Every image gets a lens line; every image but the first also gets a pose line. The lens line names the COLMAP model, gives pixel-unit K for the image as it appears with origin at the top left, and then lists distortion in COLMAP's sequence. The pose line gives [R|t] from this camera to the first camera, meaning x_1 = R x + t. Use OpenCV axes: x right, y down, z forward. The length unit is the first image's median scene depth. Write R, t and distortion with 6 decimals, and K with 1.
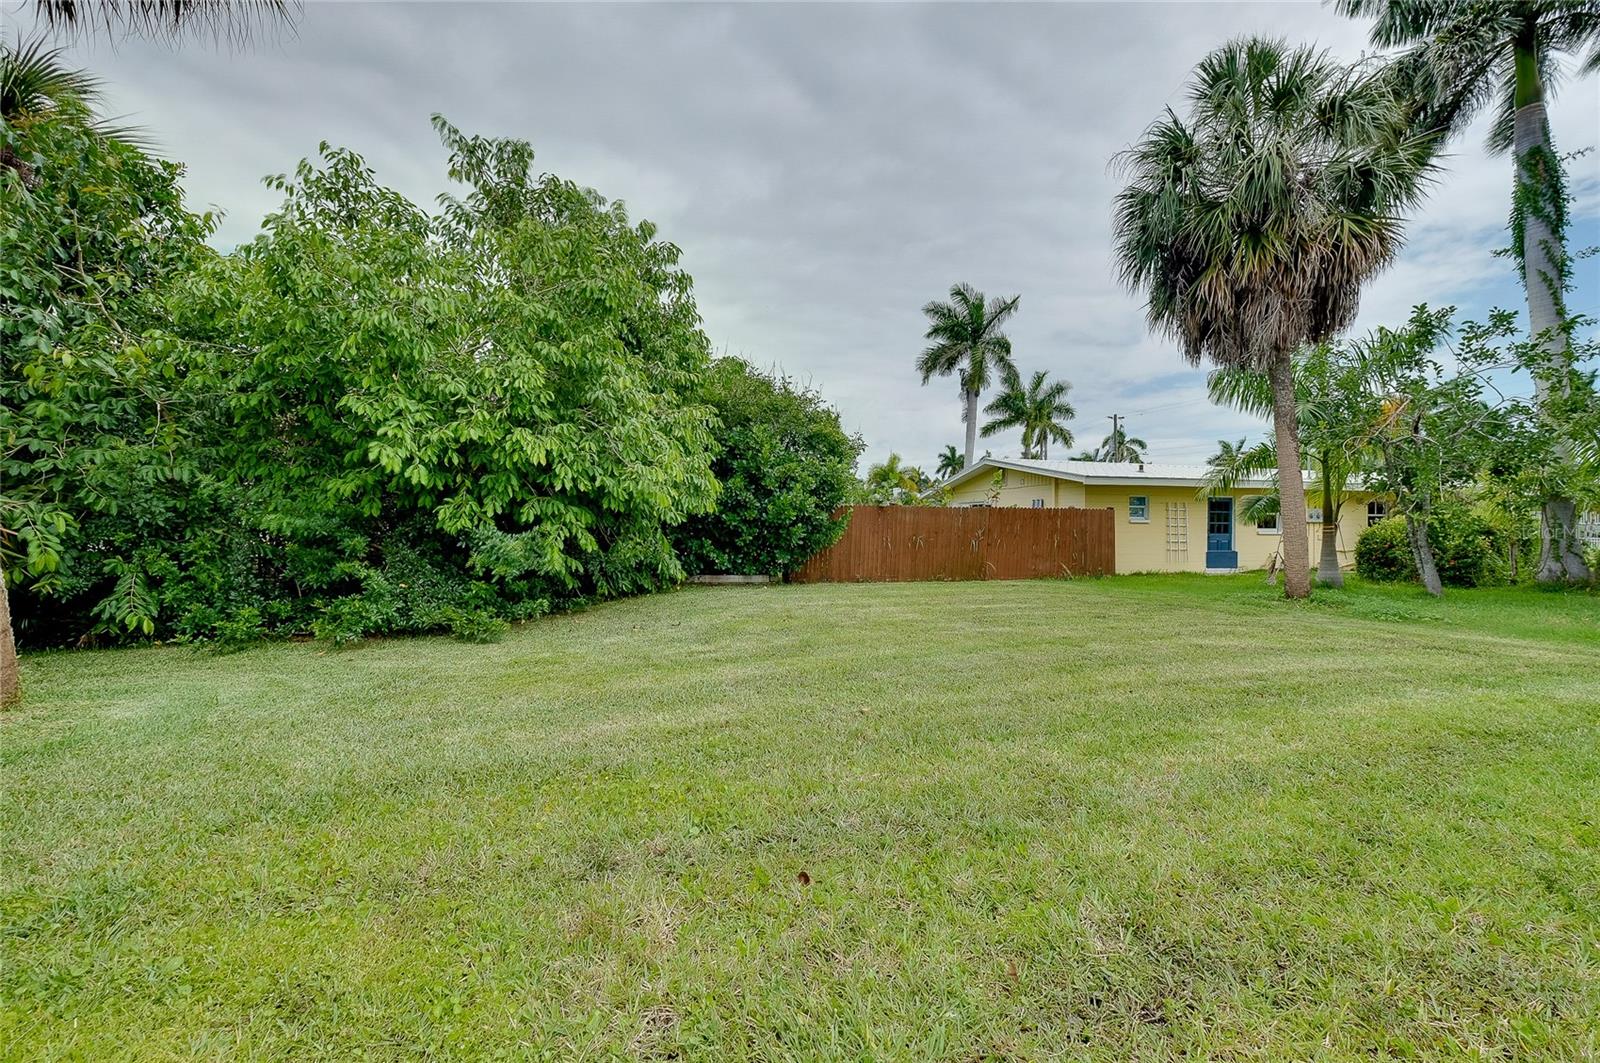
lens RADIAL K [[697.1, 0, 802.4], [0, 697.1, 528.8], [0, 0, 1]] dist [-0.001548, 0.000360]
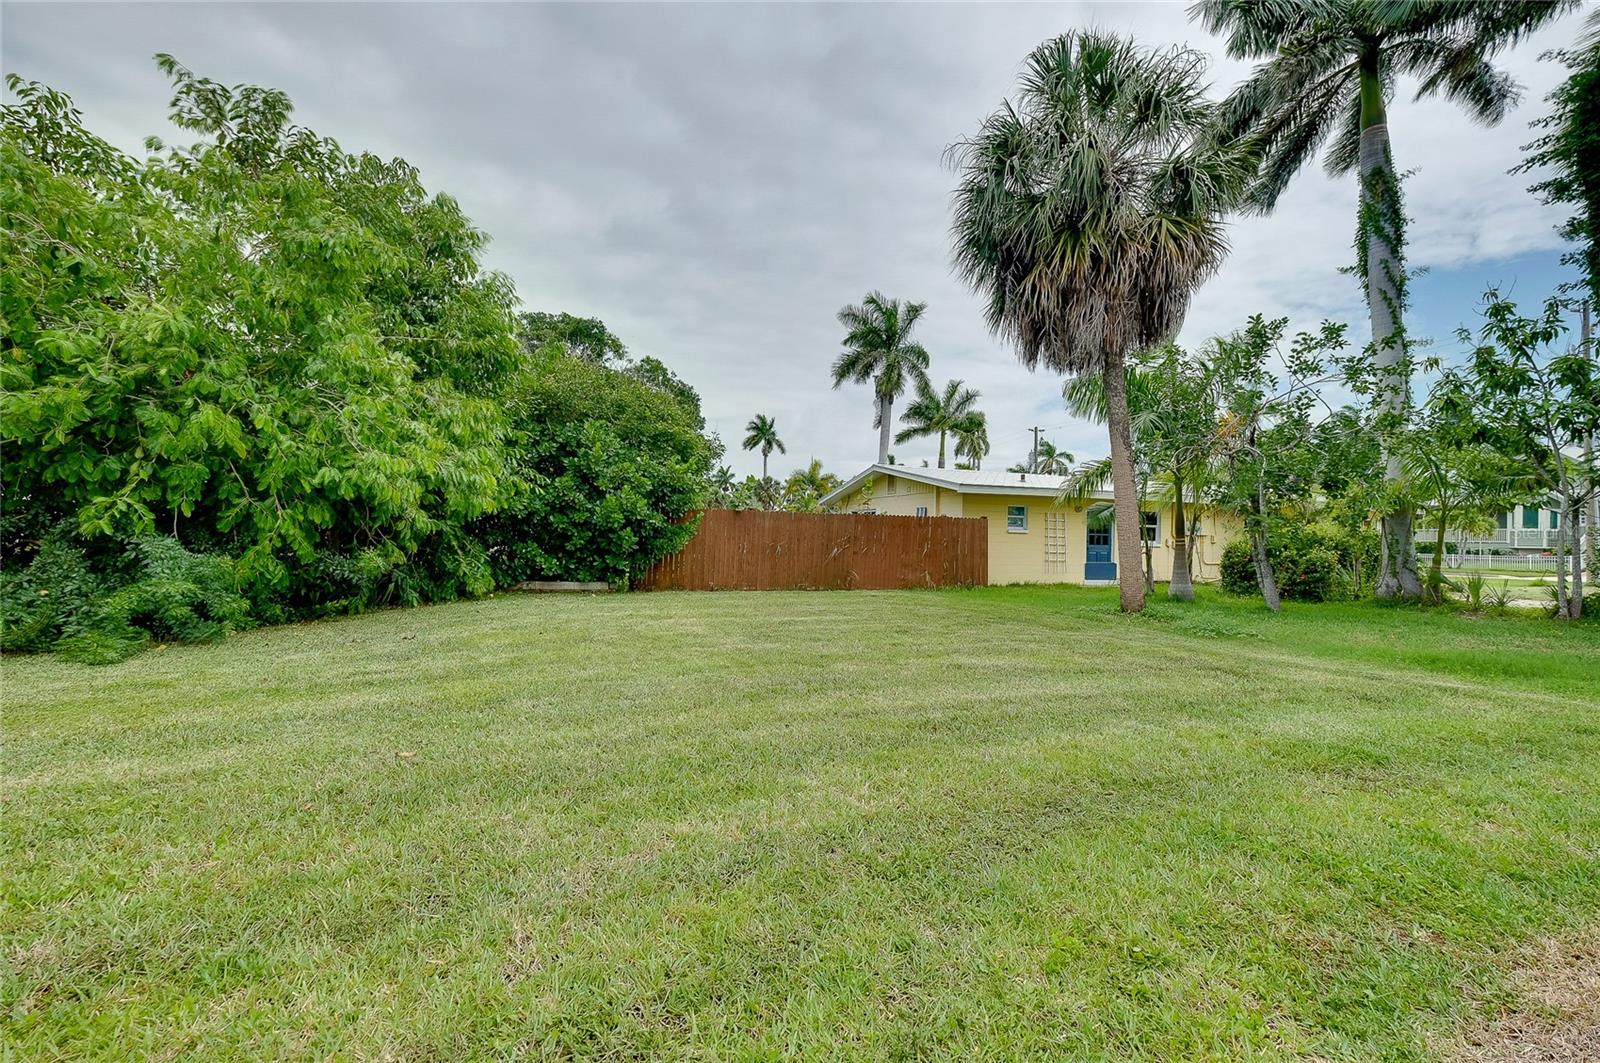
lens RADIAL K [[697.1, 0, 801.7], [0, 697.1, 527.4], [0, 0, 1]] dist [-0.001548, 0.000360]
pose [[0.997254, 0.015990, 0.072313, 0.148654], [-0.015155, 0.999812, -0.012086, 0.000458], [-0.072492, 0.010957, 0.997309, 0.053485]]
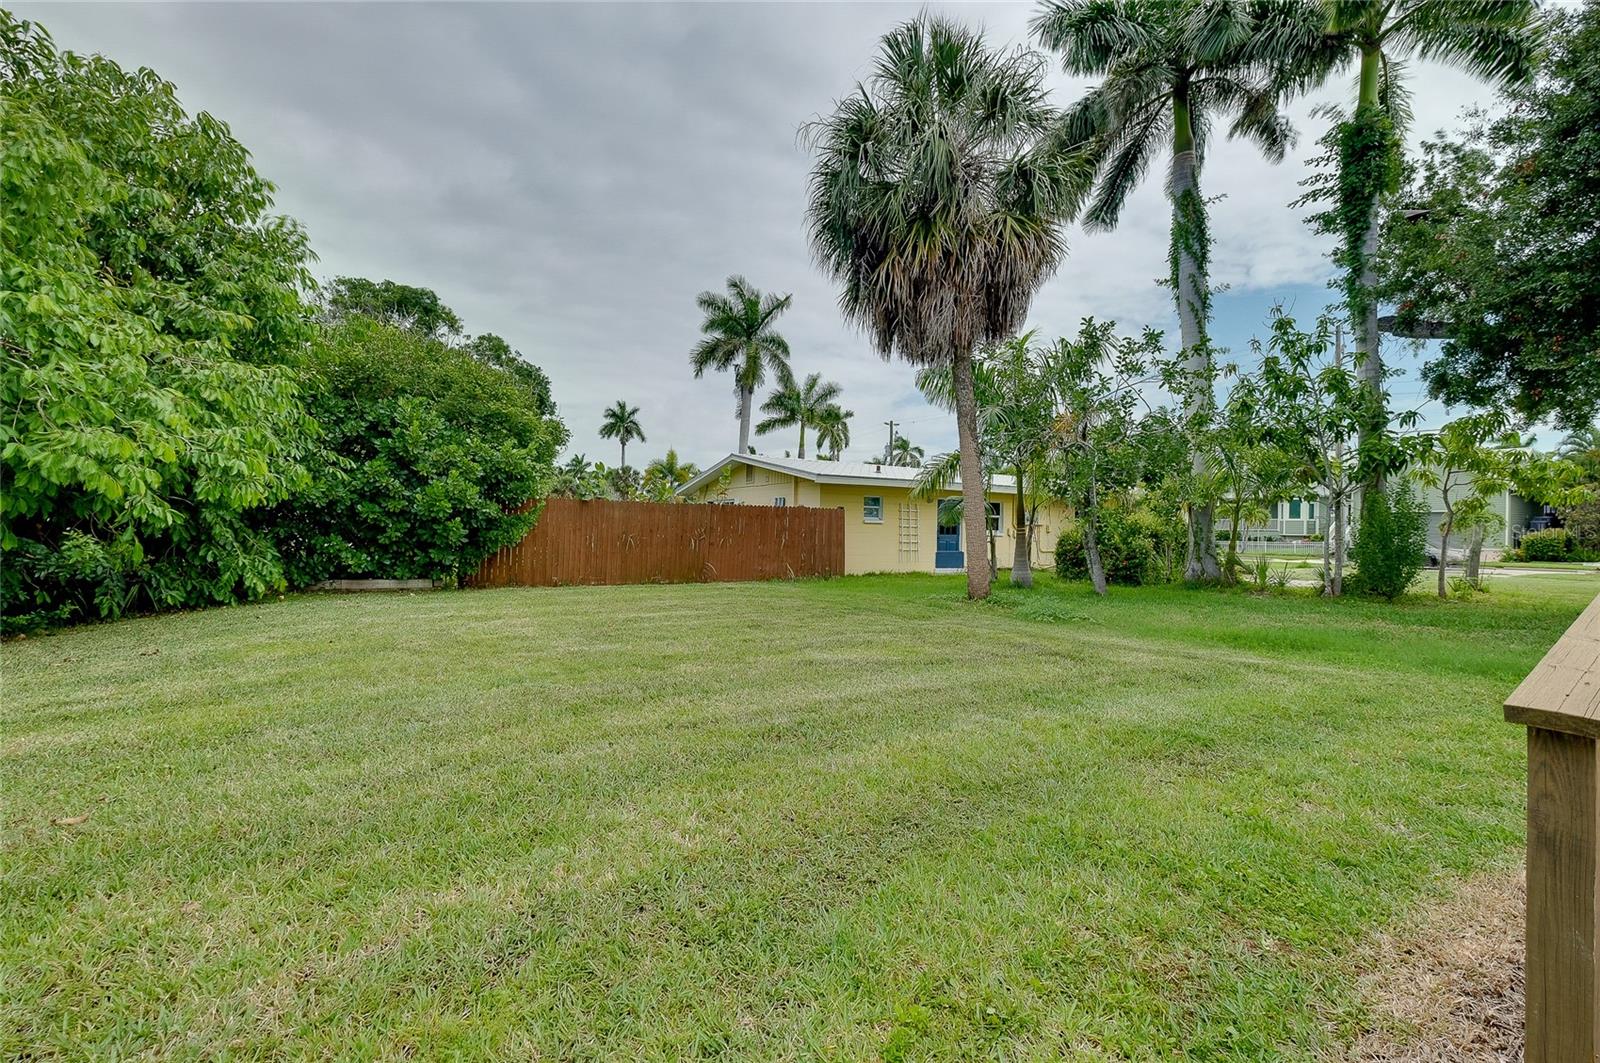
lens RADIAL K [[697.1, 0, 800.4], [0, 697.1, 527.1], [0, 0, 1]] dist [-0.001548, 0.000360]
pose [[0.964639, 0.011680, 0.263315, 0.164412], [-0.011449, 0.999932, -0.002411, 0.001032], [-0.263326, -0.000689, 0.964707, 0.084397]]
